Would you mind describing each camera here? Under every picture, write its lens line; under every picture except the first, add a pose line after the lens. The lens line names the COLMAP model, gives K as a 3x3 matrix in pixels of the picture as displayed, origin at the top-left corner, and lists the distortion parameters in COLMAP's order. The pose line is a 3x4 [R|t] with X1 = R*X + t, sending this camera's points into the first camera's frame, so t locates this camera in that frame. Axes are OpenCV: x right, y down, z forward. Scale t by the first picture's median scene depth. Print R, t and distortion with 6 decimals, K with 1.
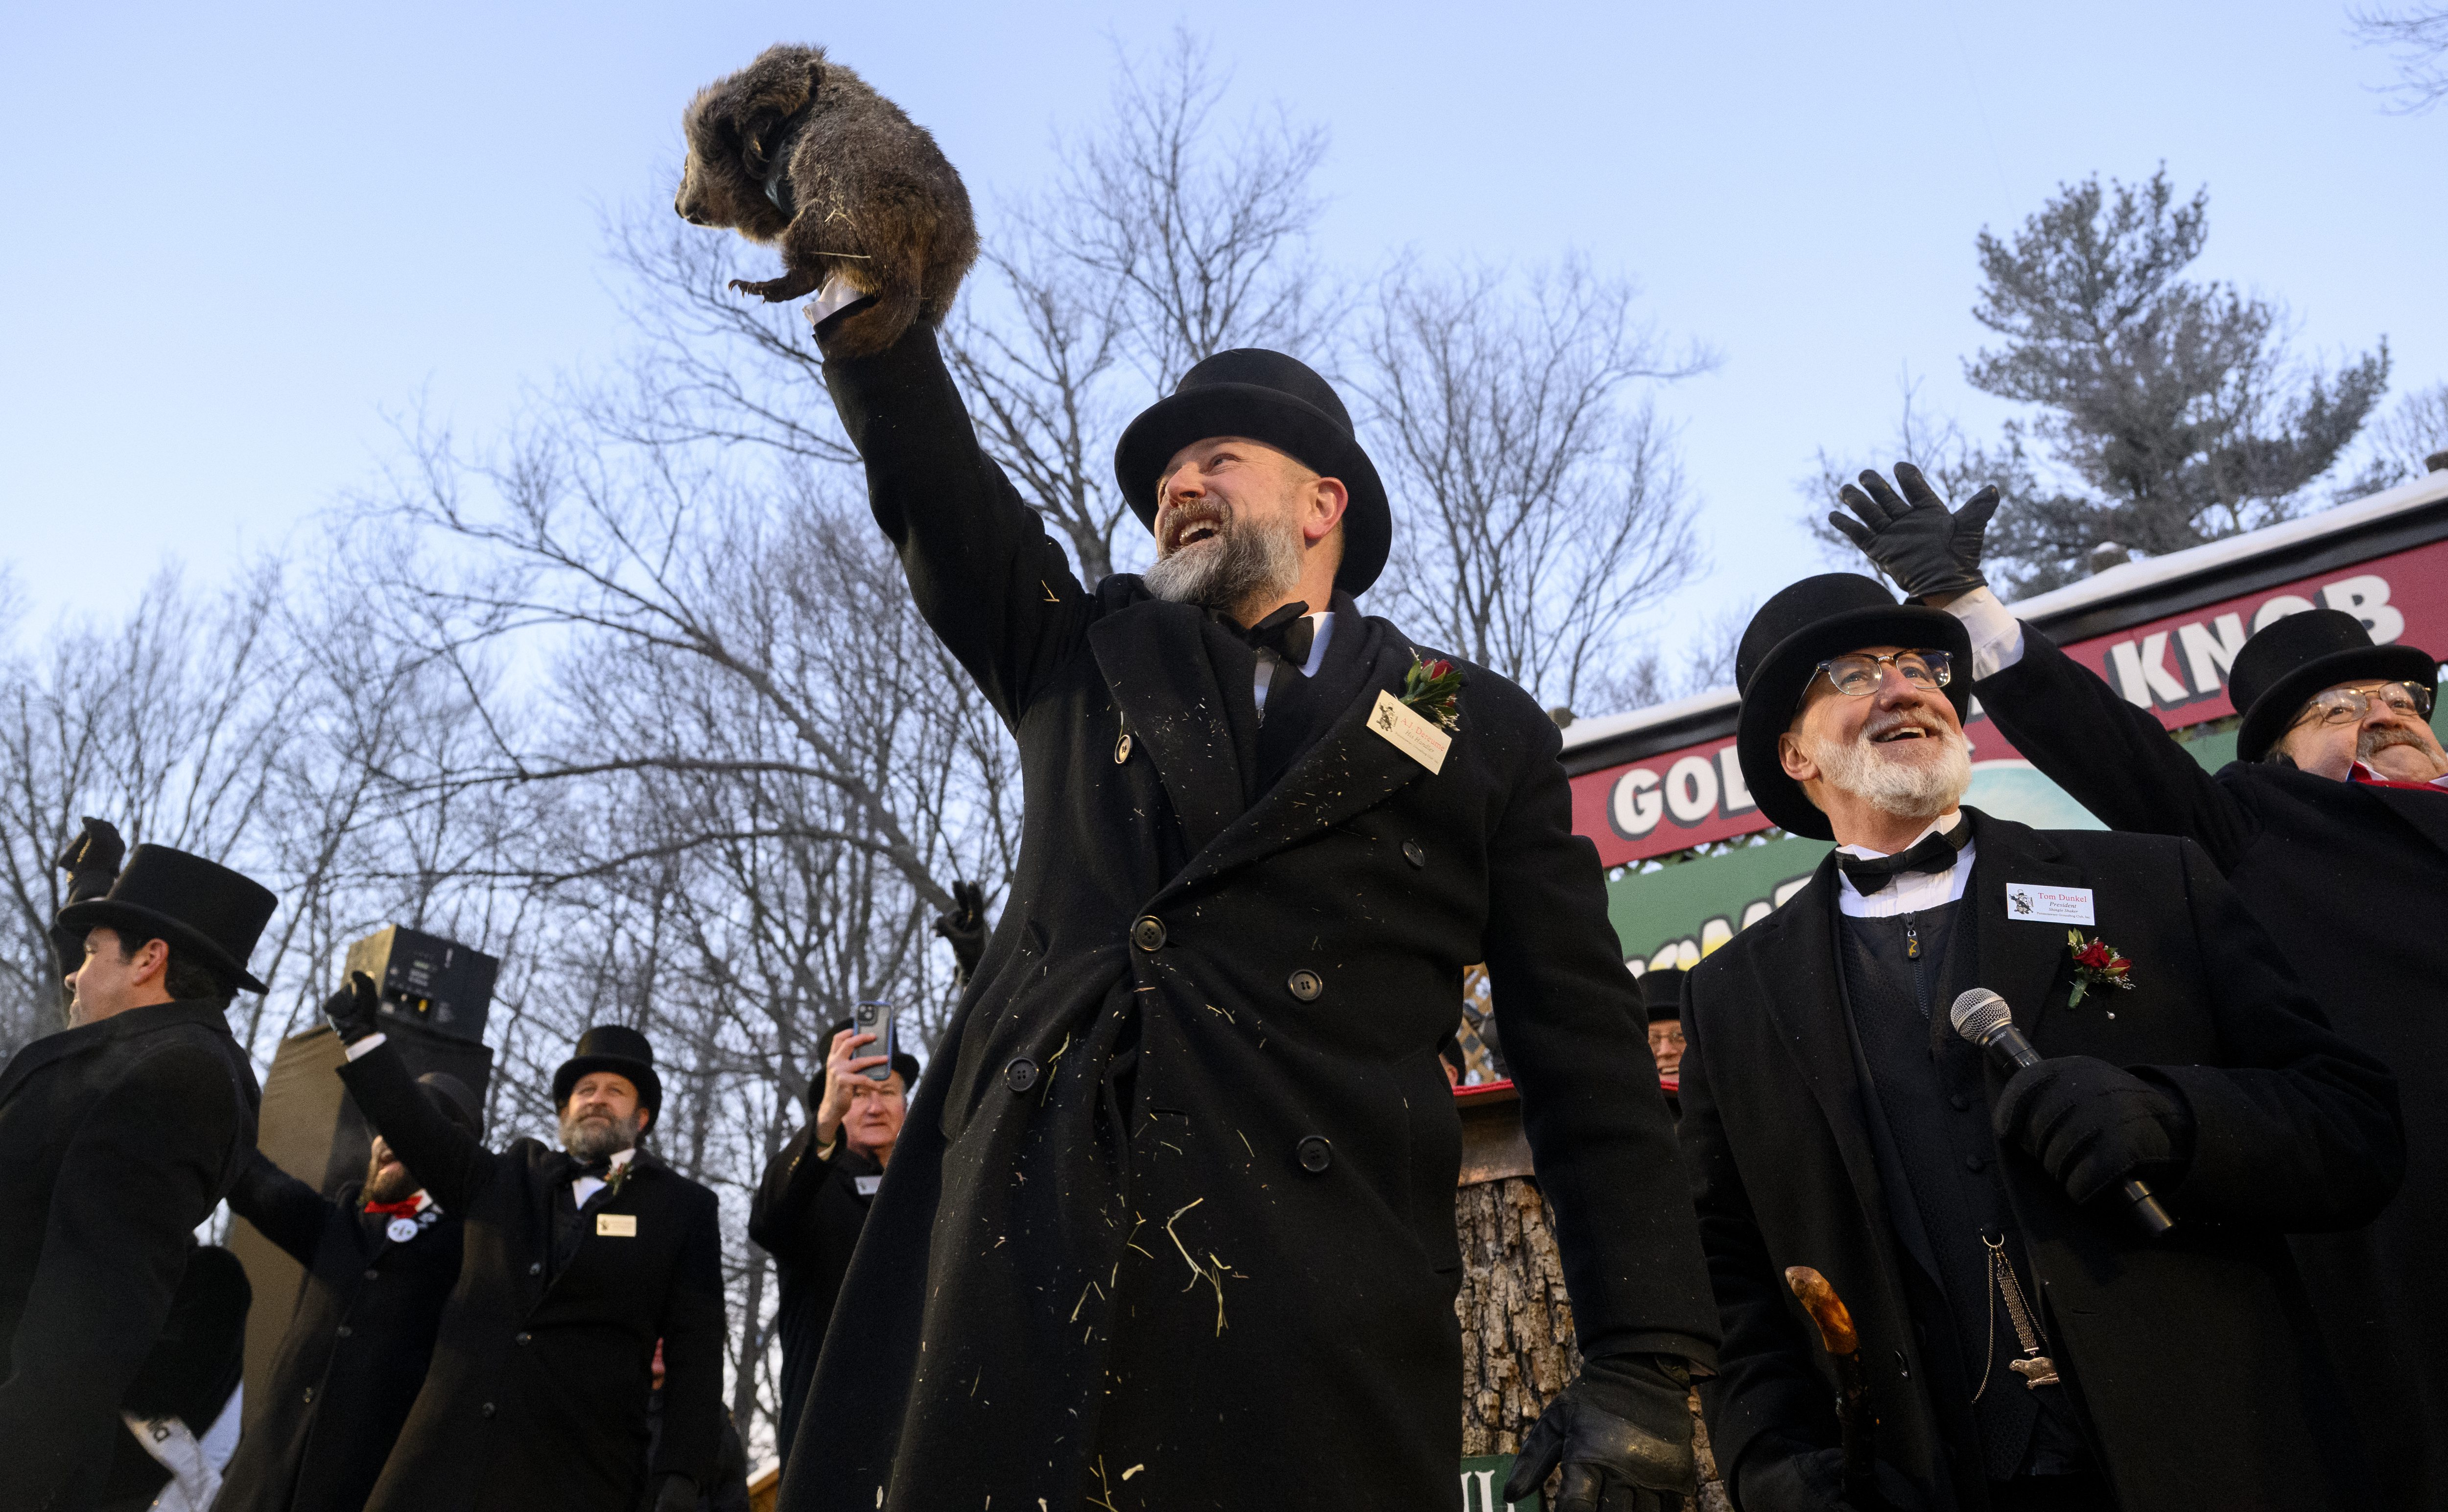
lens RADIAL K [[1924.4, 0, 1223.0], [0, 1924.4, 537.2], [0, 0, 1]] dist [0.006645, 0.003347]
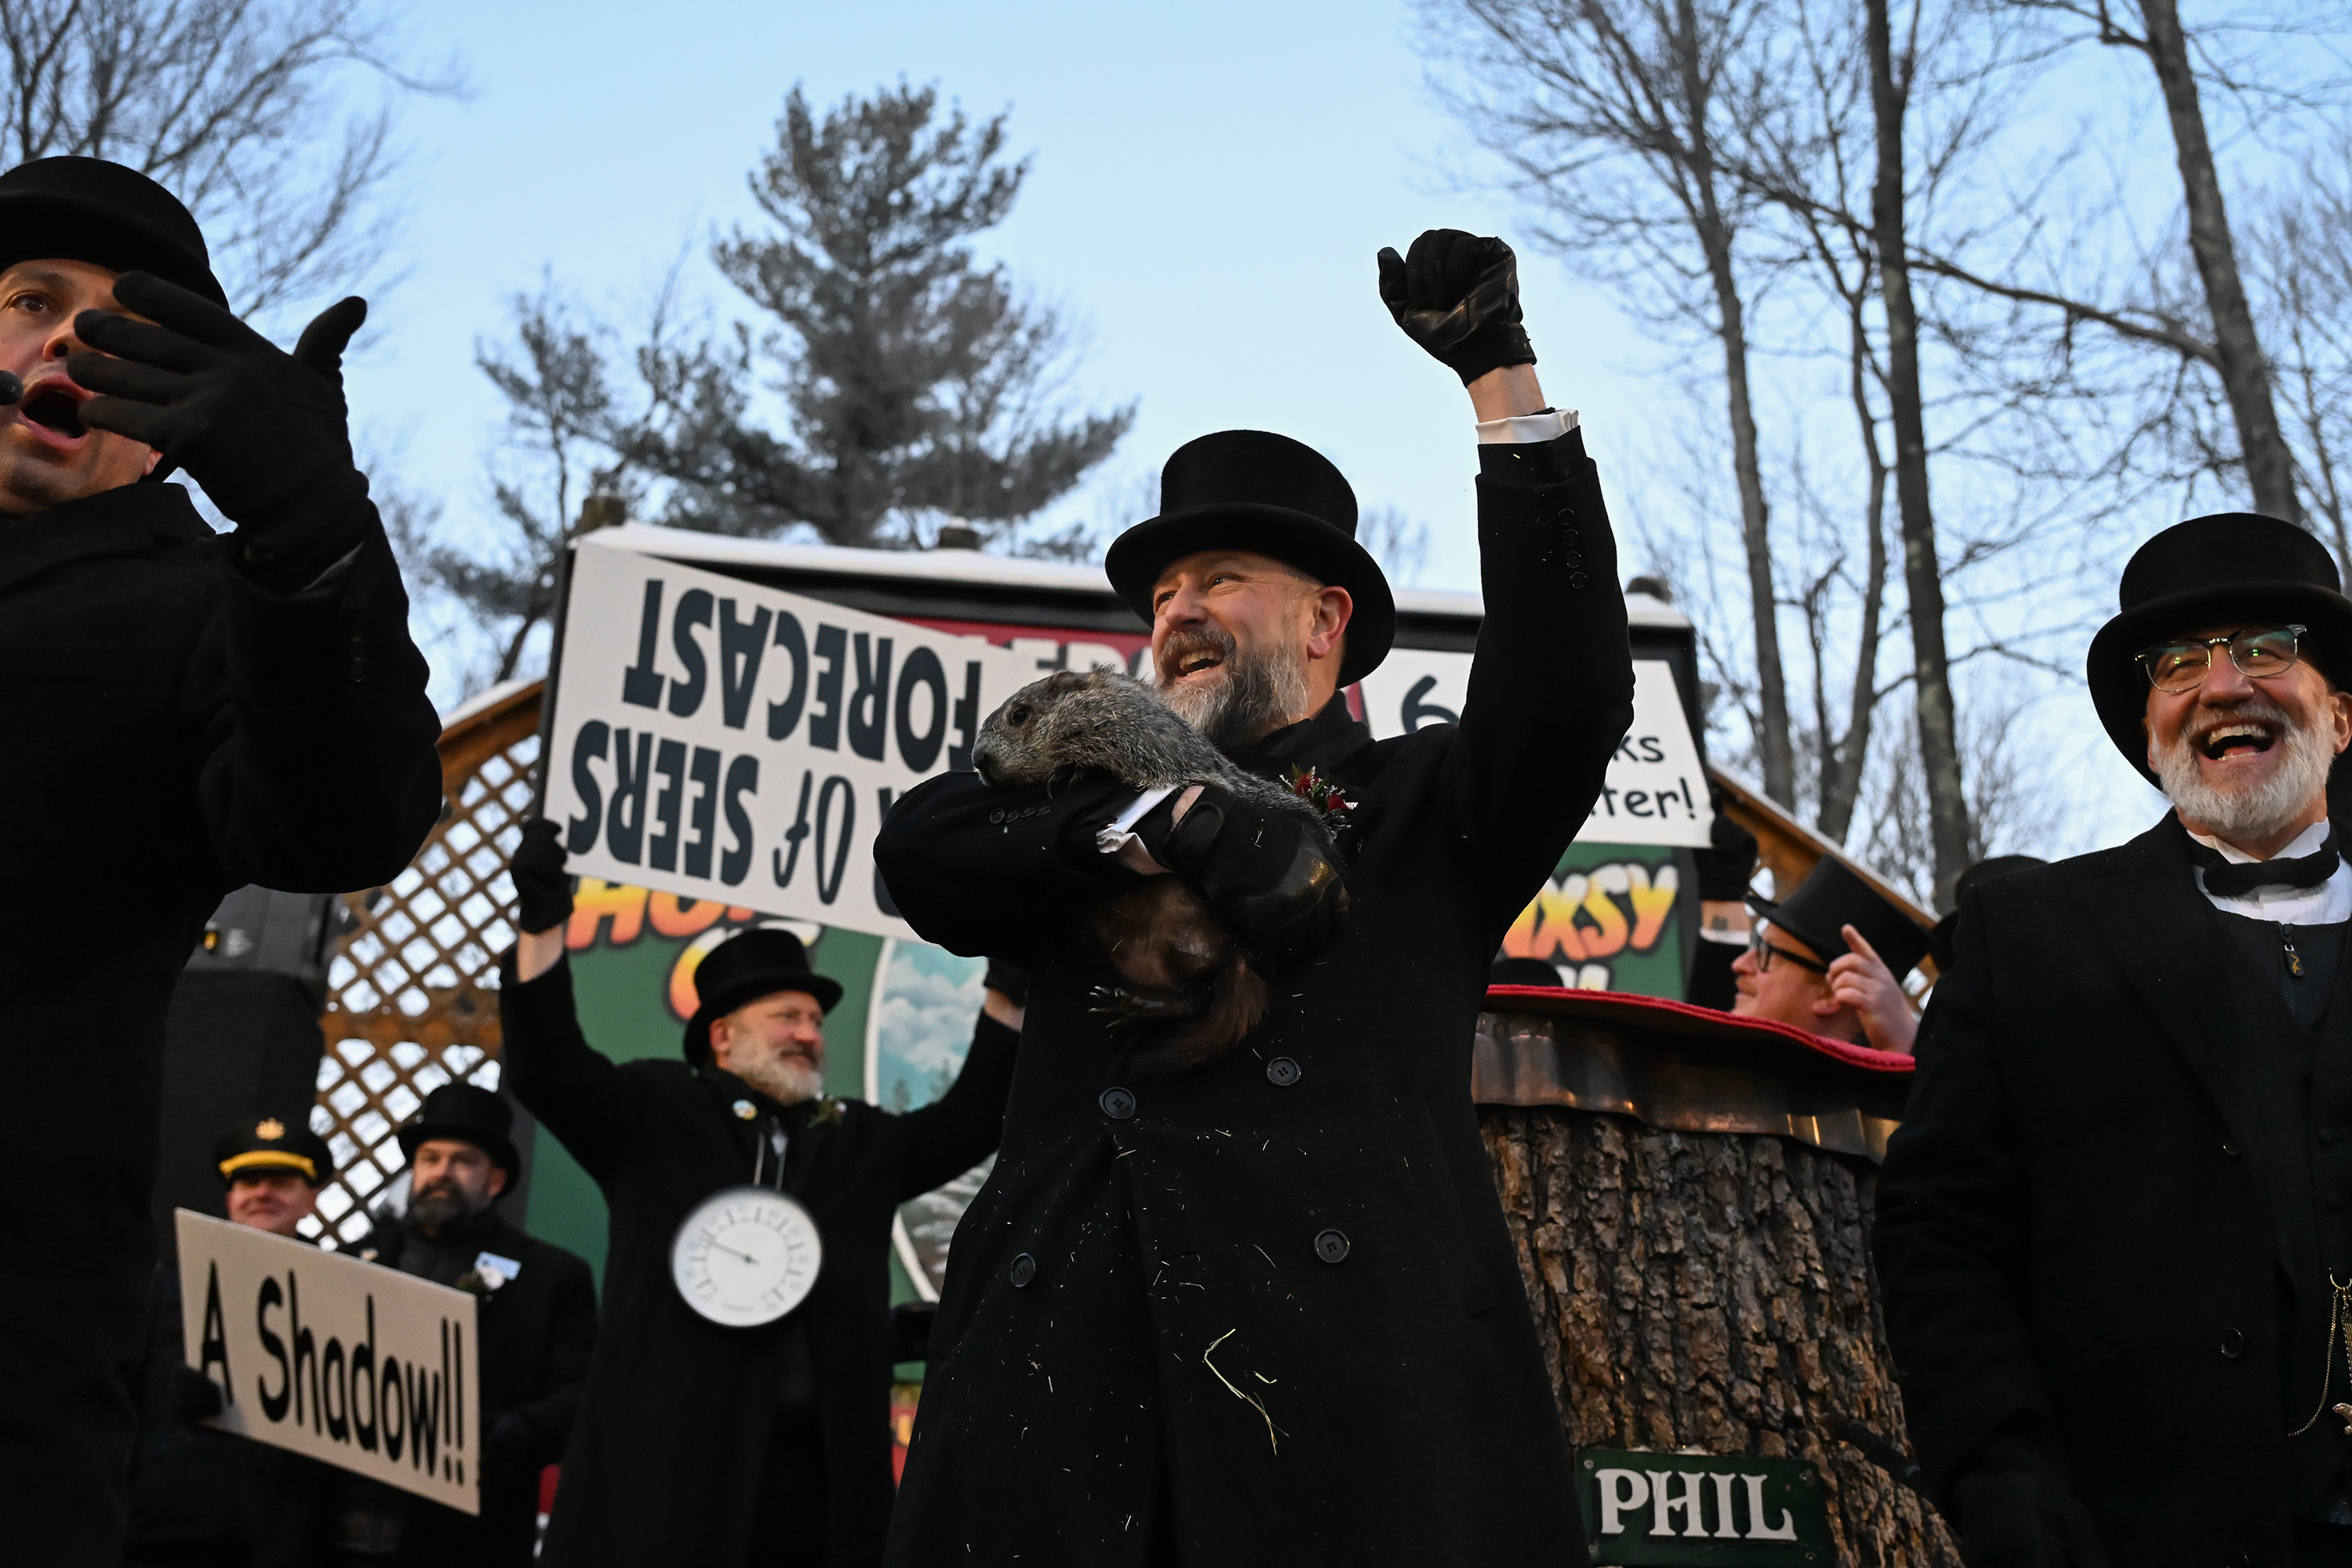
lens RADIAL K [[2509.6, 0, 1176.0], [0, 2509.6, 784.0], [0, 0, 1]] dist [0.016245, -0.003762]
pose [[0.735552, 0.275721, 0.618822, -0.699751], [-0.372563, 0.927536, 0.029570, 0.258463], [-0.565827, -0.252301, 0.784974, 0.366176]]
